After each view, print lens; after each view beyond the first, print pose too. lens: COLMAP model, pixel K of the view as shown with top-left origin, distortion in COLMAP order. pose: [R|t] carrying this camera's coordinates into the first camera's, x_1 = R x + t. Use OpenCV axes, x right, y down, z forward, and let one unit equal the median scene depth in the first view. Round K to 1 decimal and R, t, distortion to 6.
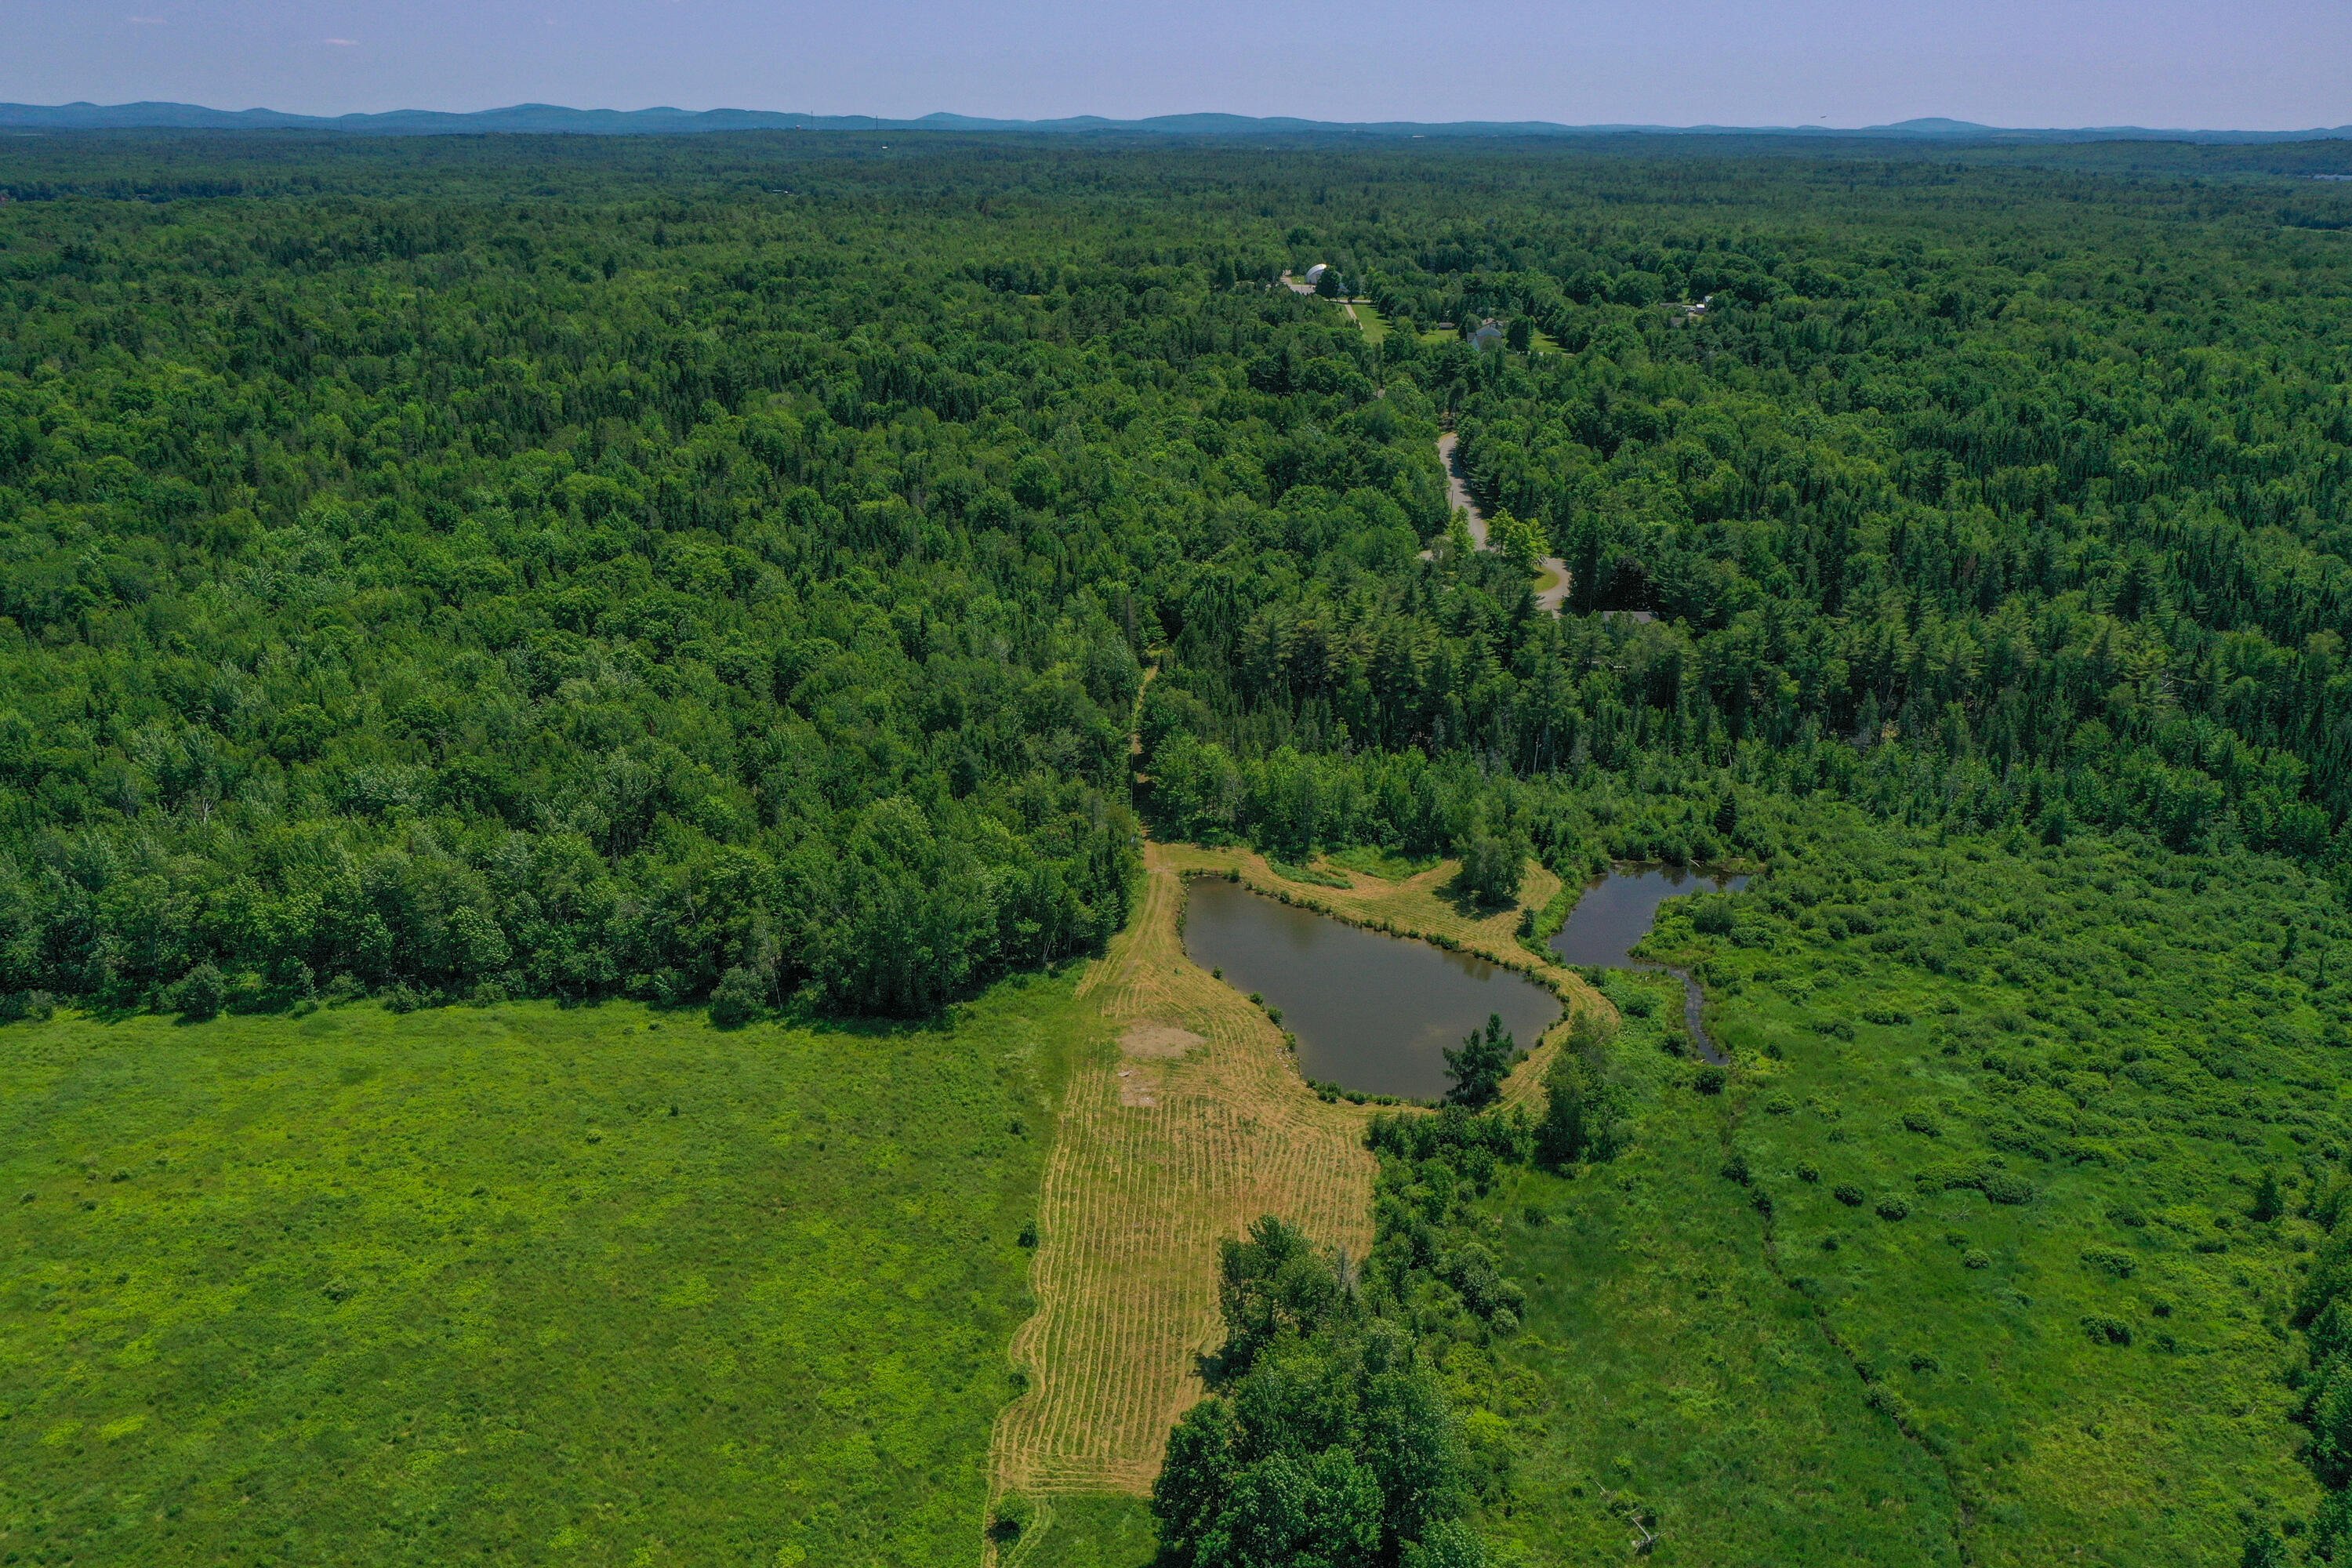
lens RADIAL K [[1849.7, 0, 1169.2], [0, 1849.7, 783.7], [0, 0, 1]] dist [-0.000650, -0.004206]
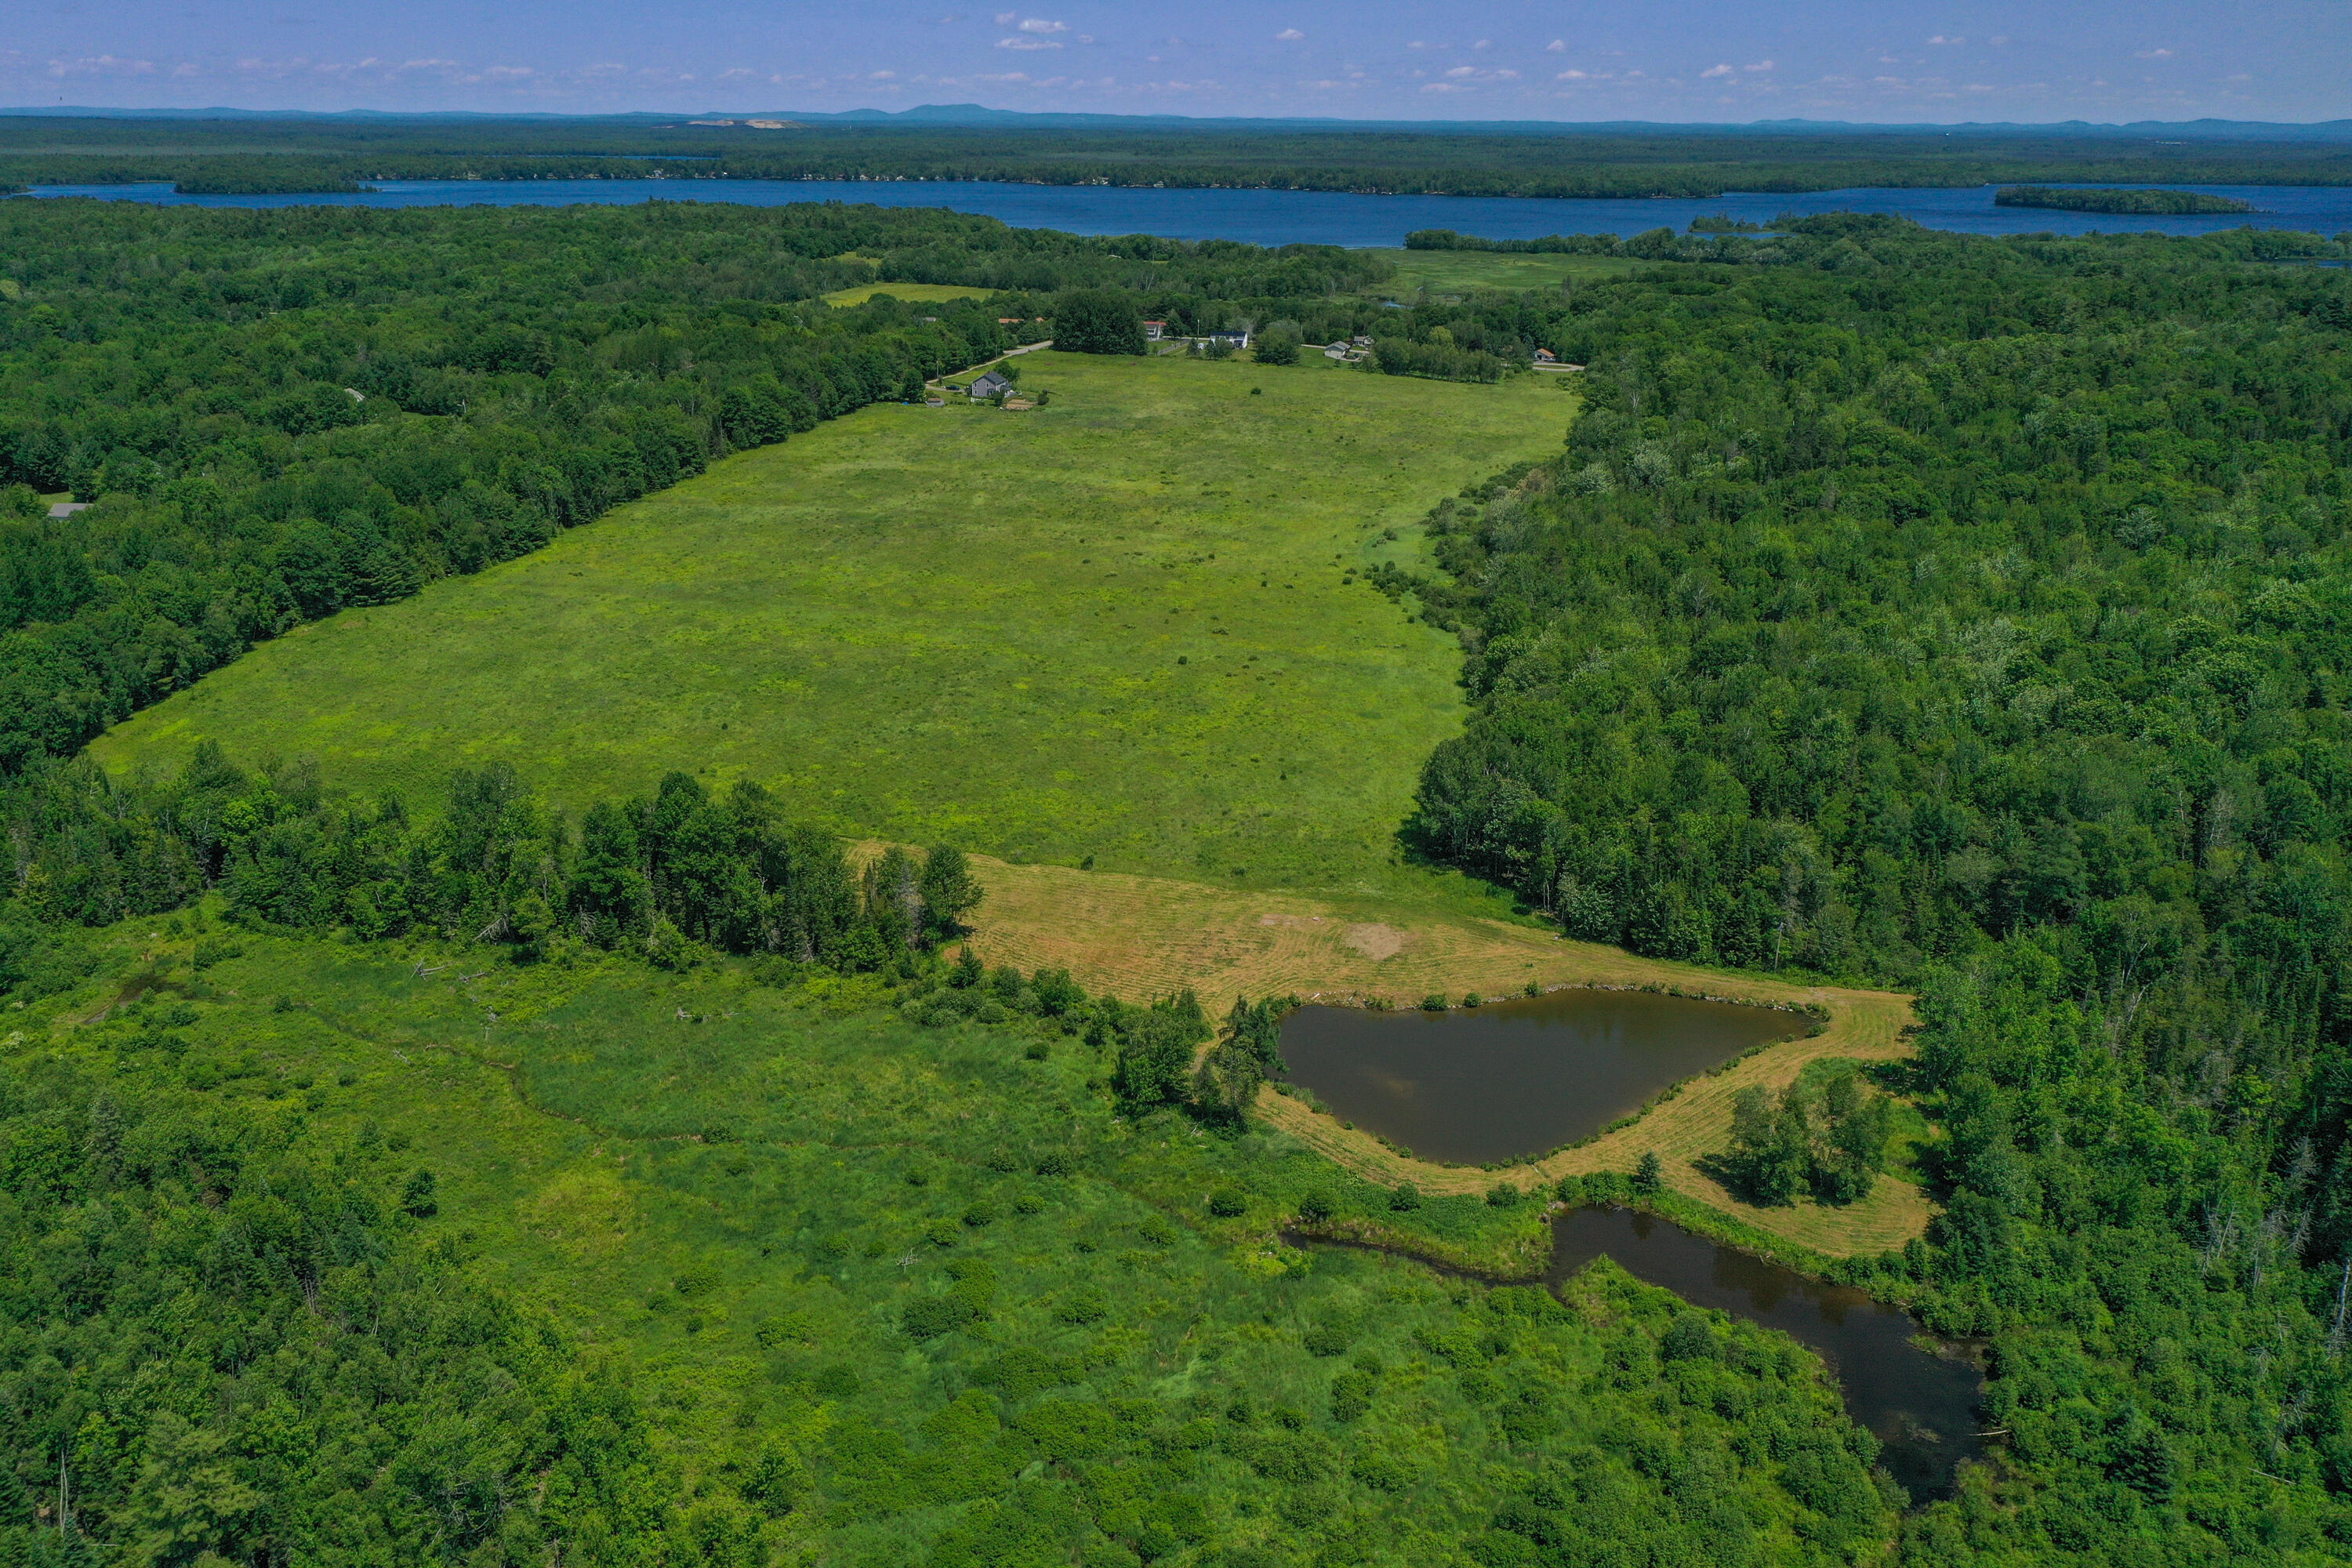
lens RADIAL K [[1856.7, 0, 1169.9], [0, 1856.7, 776.3], [0, 0, 1]] dist [-0.003289, 0.003866]
pose [[-0.235444, 0.317192, -0.918671, 0.925080], [-0.339604, 0.858808, 0.383559, -0.299500], [0.910623, 0.402291, -0.094482, 0.876954]]
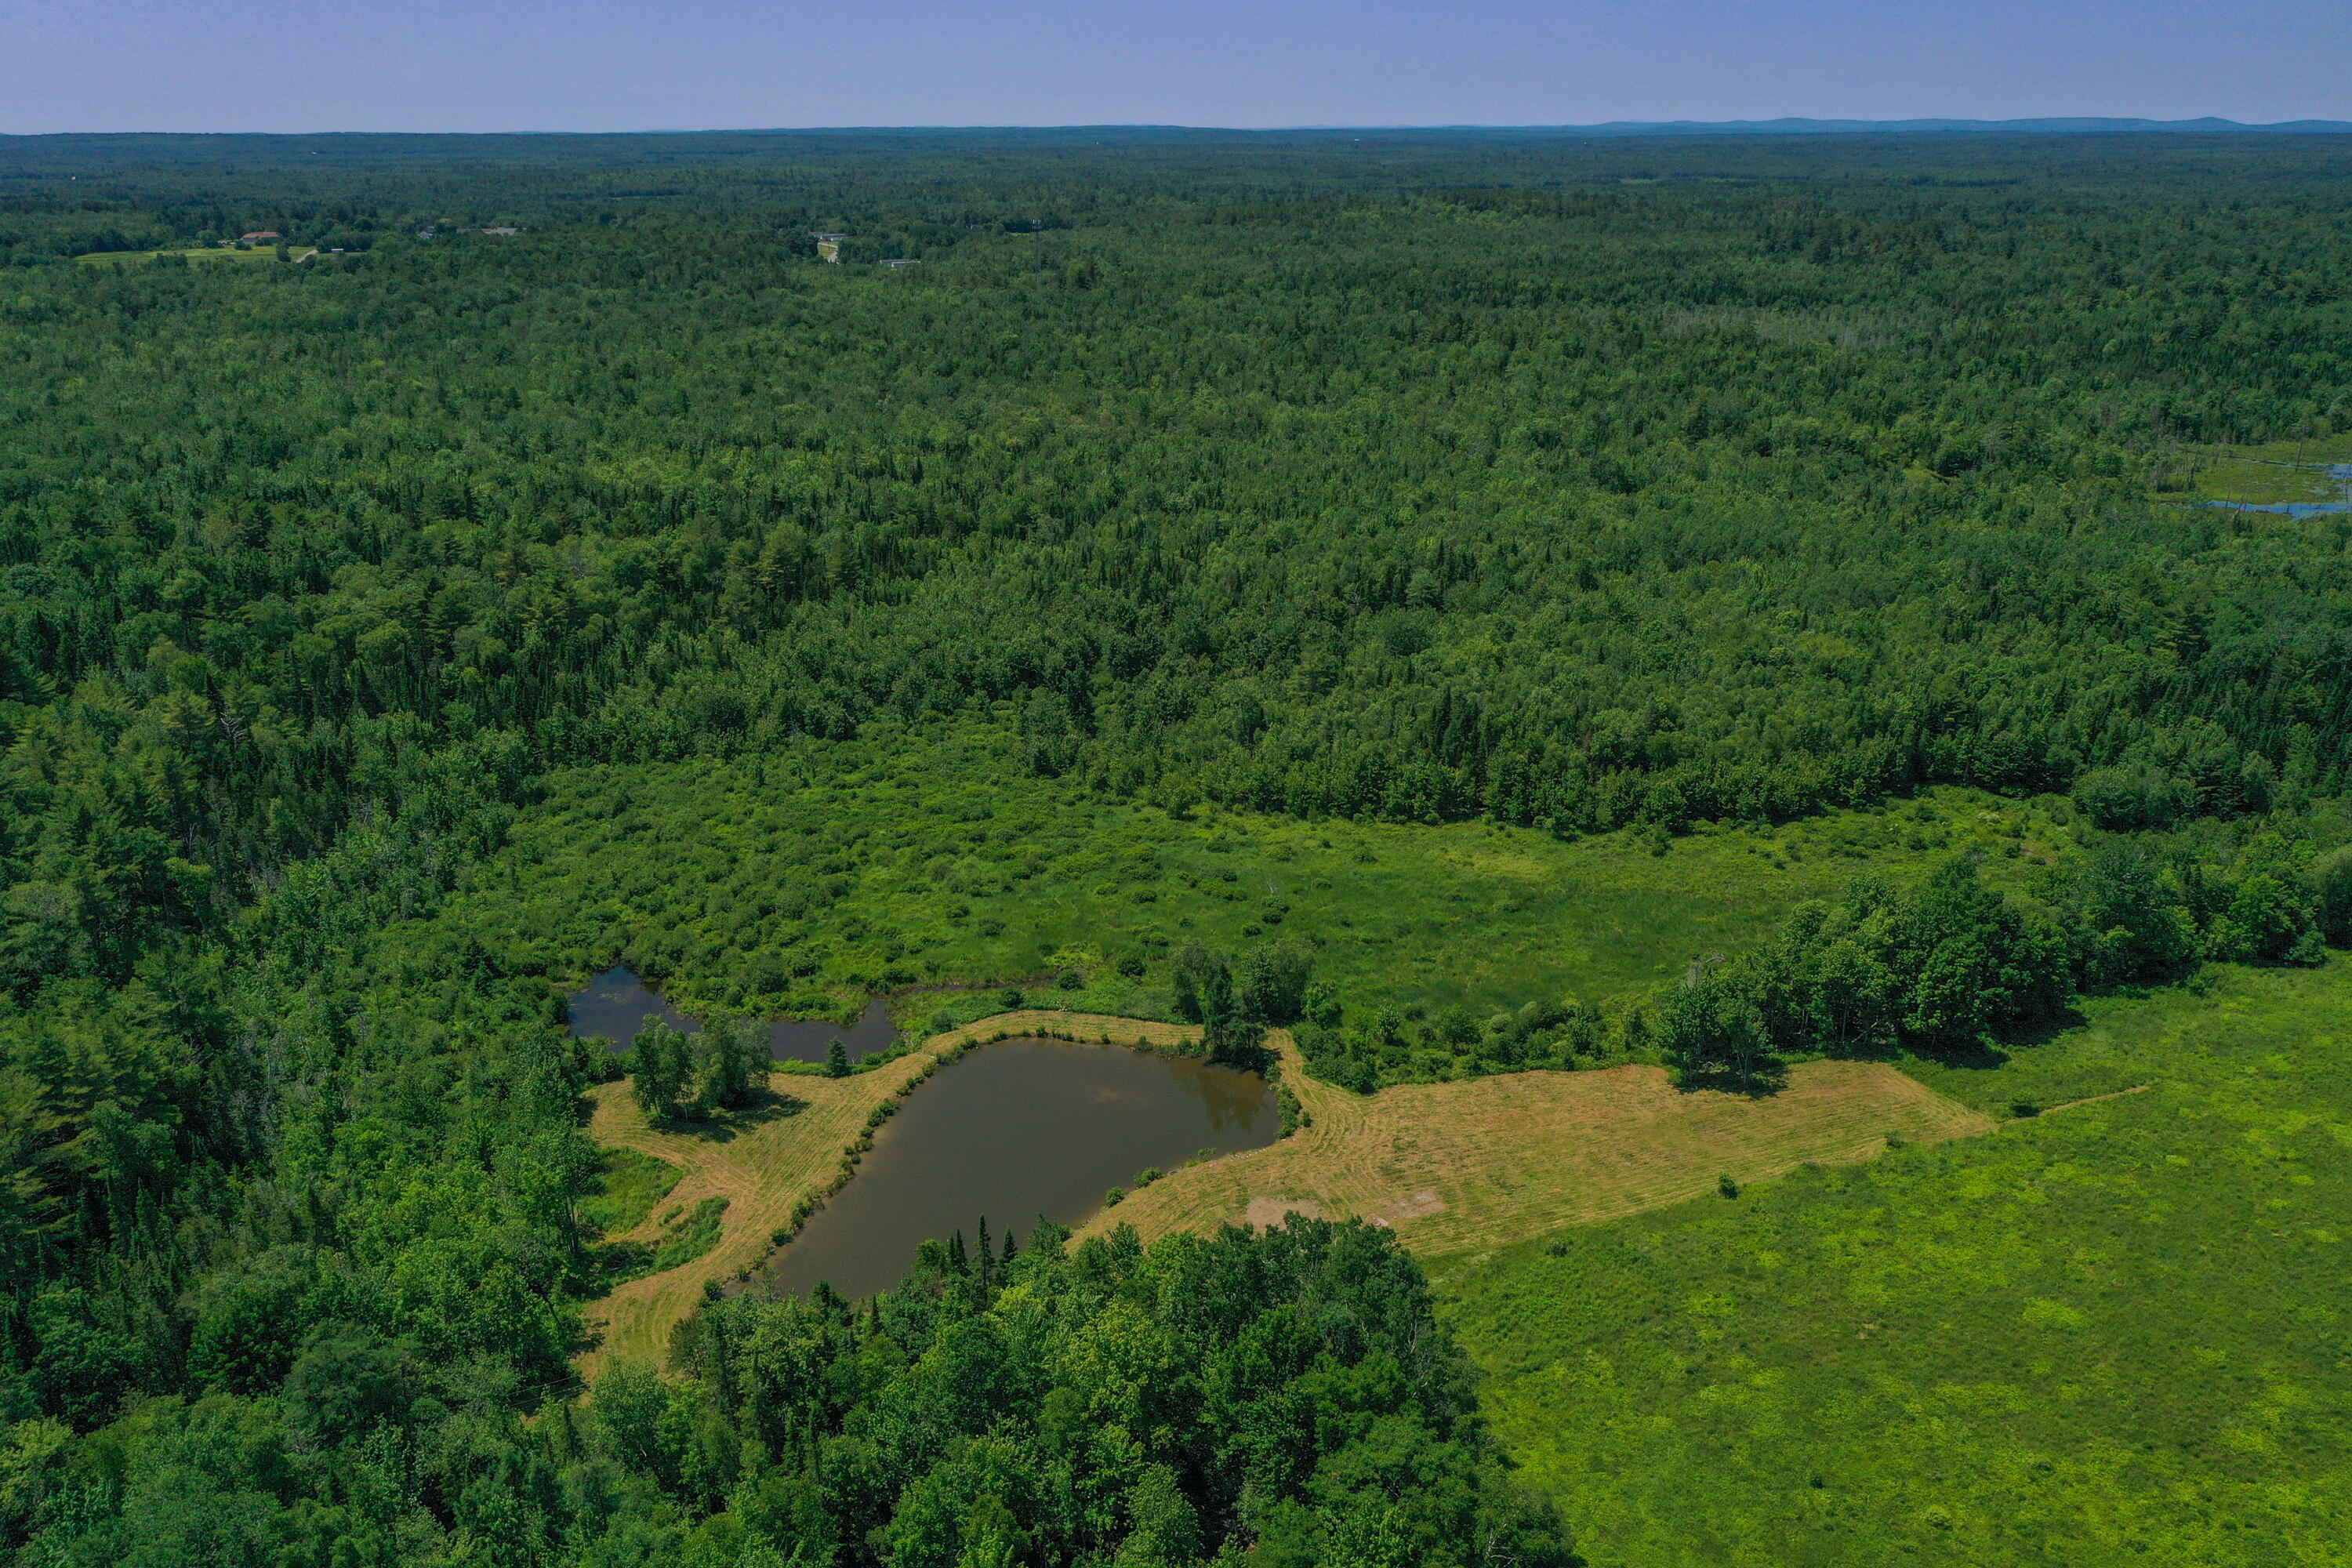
lens RADIAL K [[1855.2, 0, 1176.0], [0, 1855.2, 784.0], [0, 0, 1]] dist [0.000552, 0.001295]
pose [[-0.356086, -0.318621, 0.878455, -0.602028], [0.320527, 0.841395, 0.435106, -0.370649], [-0.877762, 0.436503, -0.197483, 1.031741]]
